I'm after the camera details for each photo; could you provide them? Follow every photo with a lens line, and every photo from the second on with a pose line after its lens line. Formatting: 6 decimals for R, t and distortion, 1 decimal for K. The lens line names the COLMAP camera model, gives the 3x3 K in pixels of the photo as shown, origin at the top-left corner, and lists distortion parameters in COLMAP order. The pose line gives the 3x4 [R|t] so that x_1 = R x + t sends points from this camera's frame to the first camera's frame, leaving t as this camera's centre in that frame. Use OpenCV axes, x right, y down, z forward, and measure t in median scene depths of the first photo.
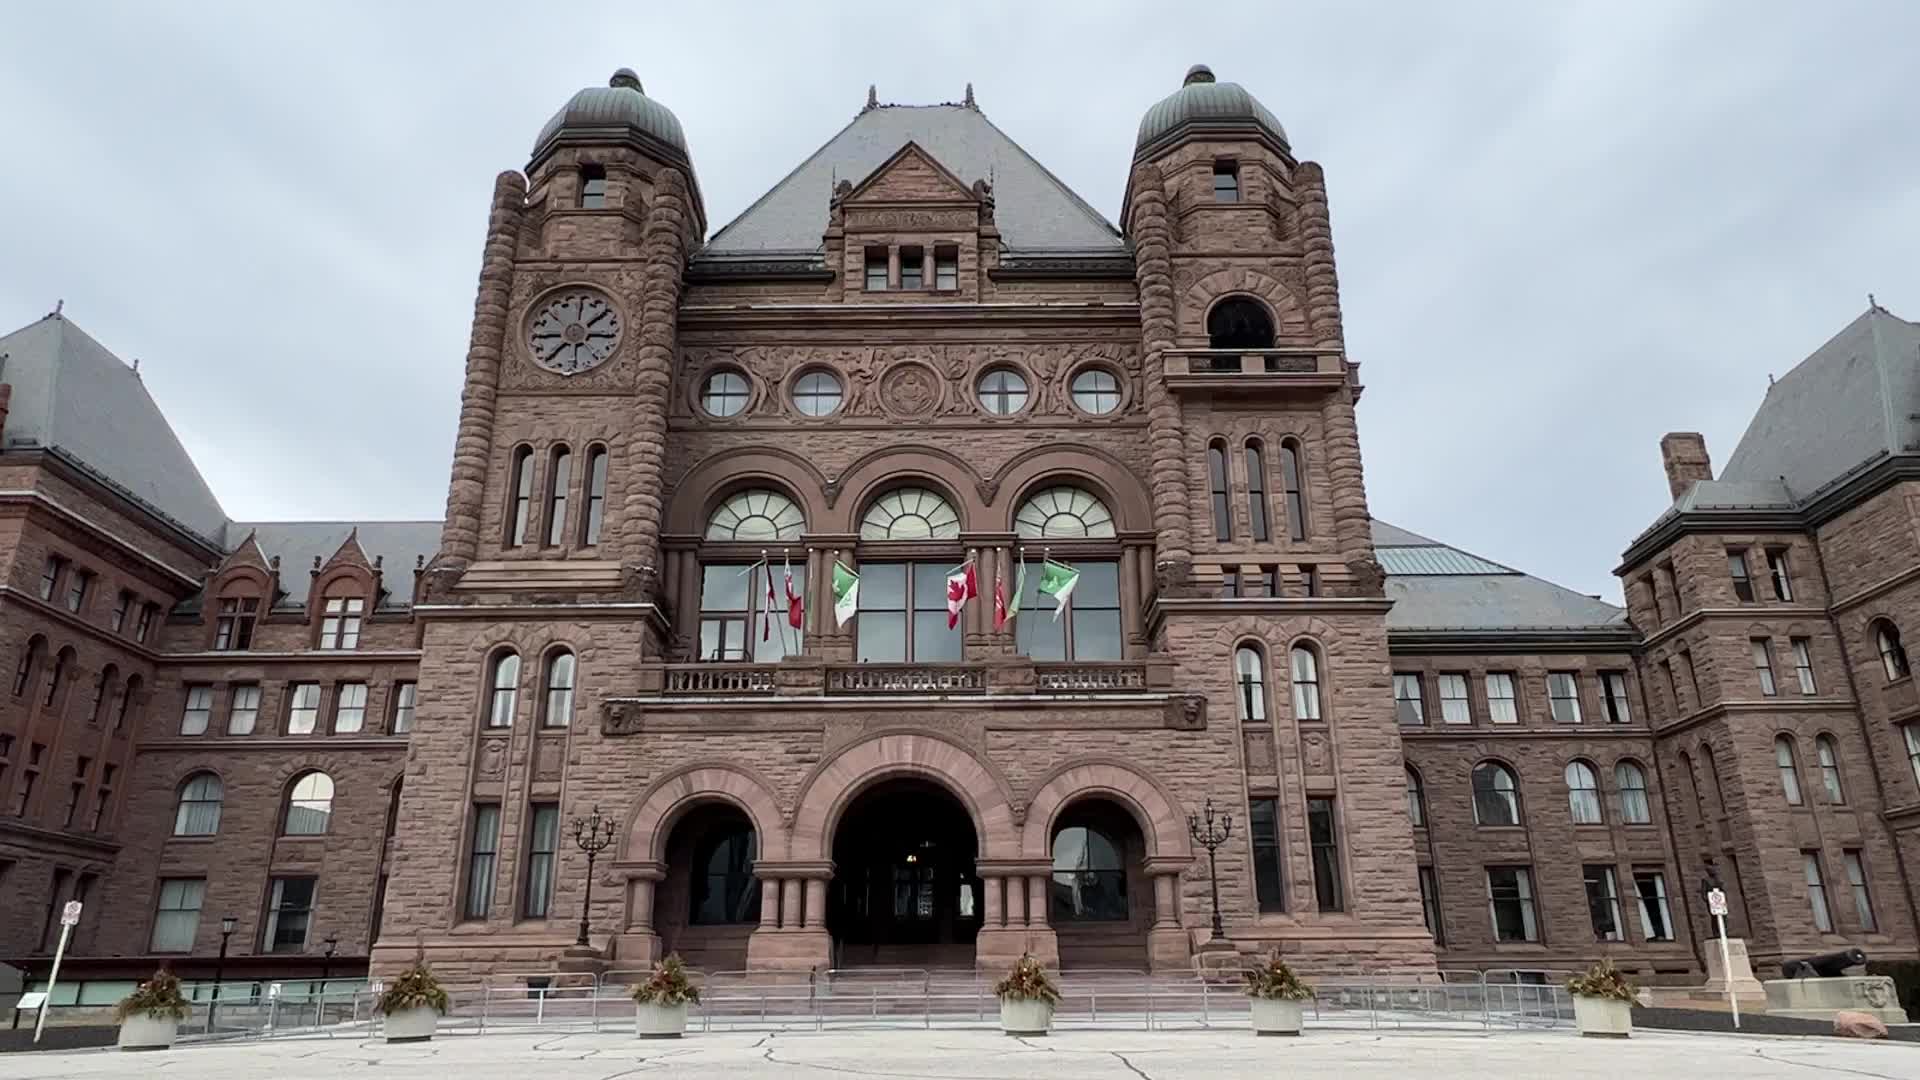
lens RADIAL K [[1252.3, 0, 959.1], [0, 1252.3, 538.7], [0, 0, 1]] dist [-0.004147, 0.000912]
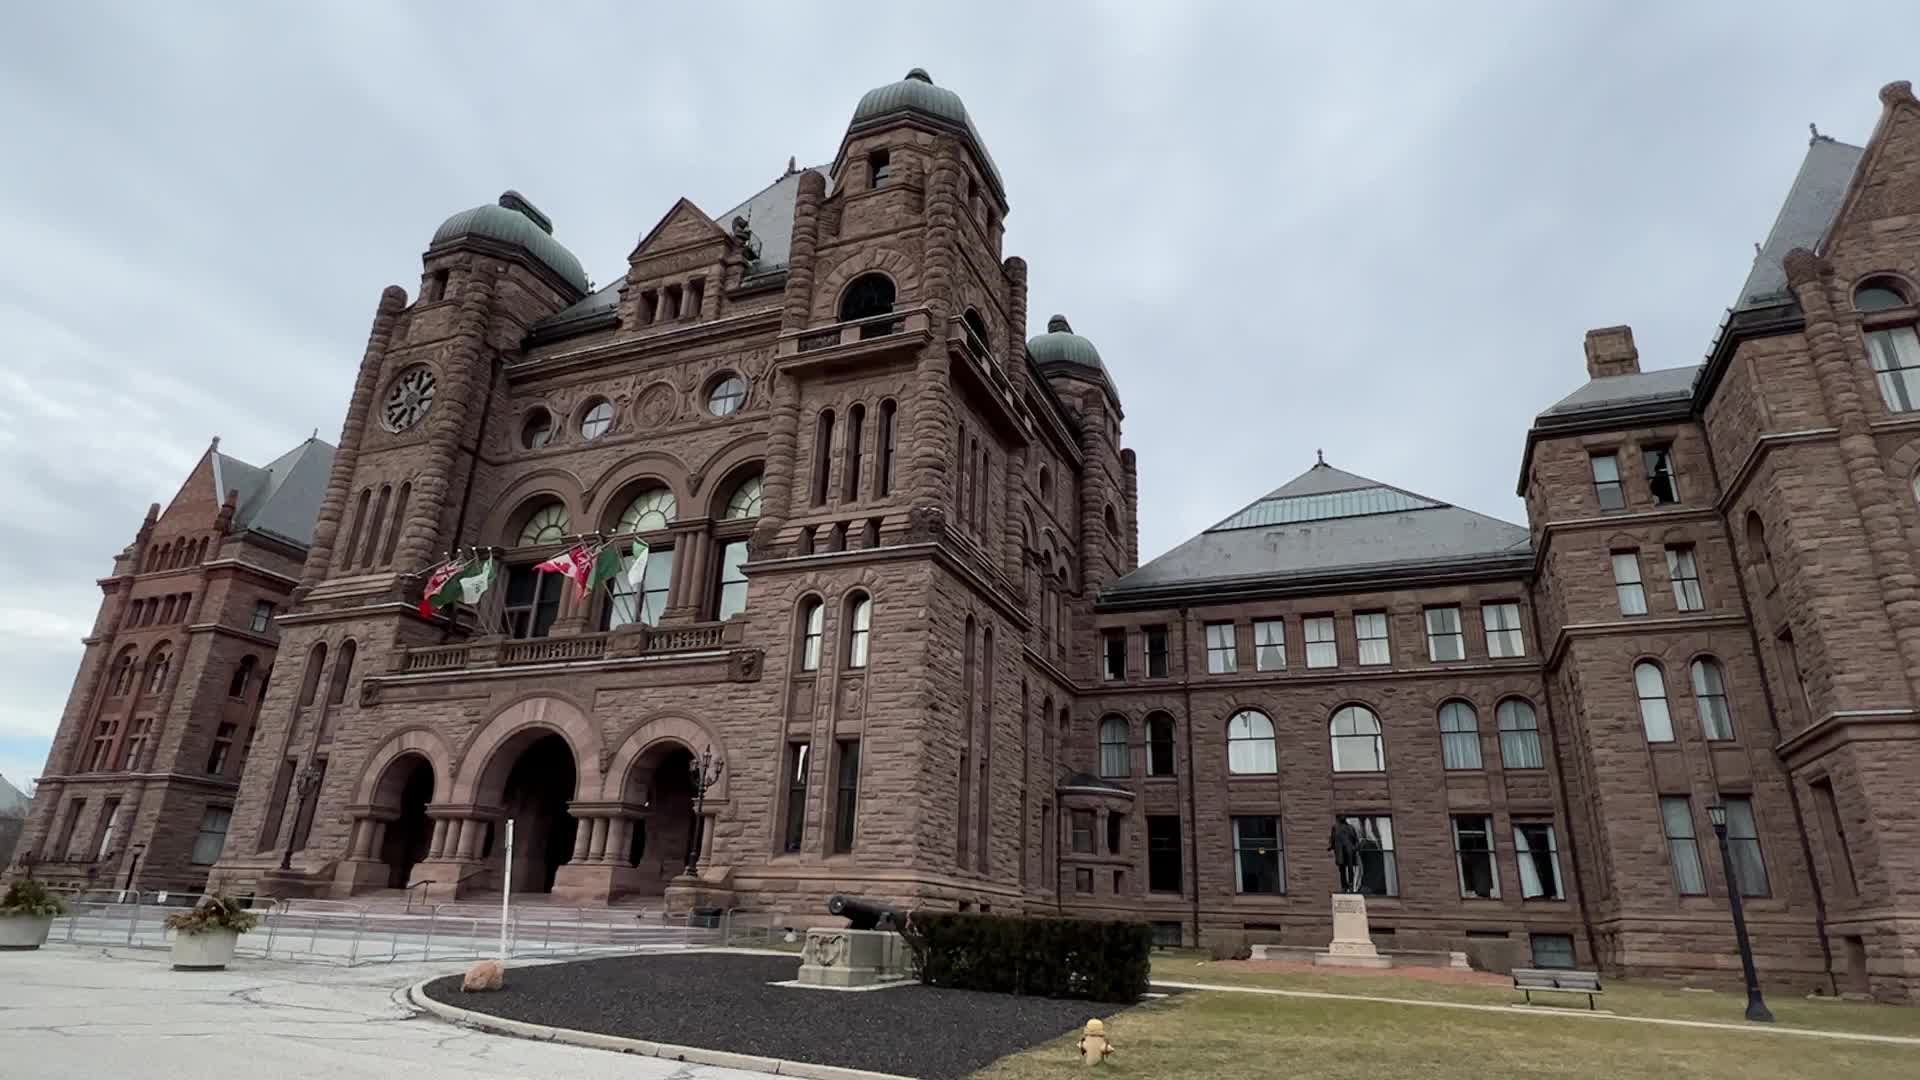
lens RADIAL K [[1039.2, 0, 960.0], [0, 1039.2, 539.2], [0, 0, 1]] dist [-0.001586, -0.001612]
pose [[0.922947, -0.096548, -0.372622, 0.597891], [0.092235, 0.995302, -0.029431, 0.063159], [0.373713, -0.007206, 0.927516, 0.206239]]
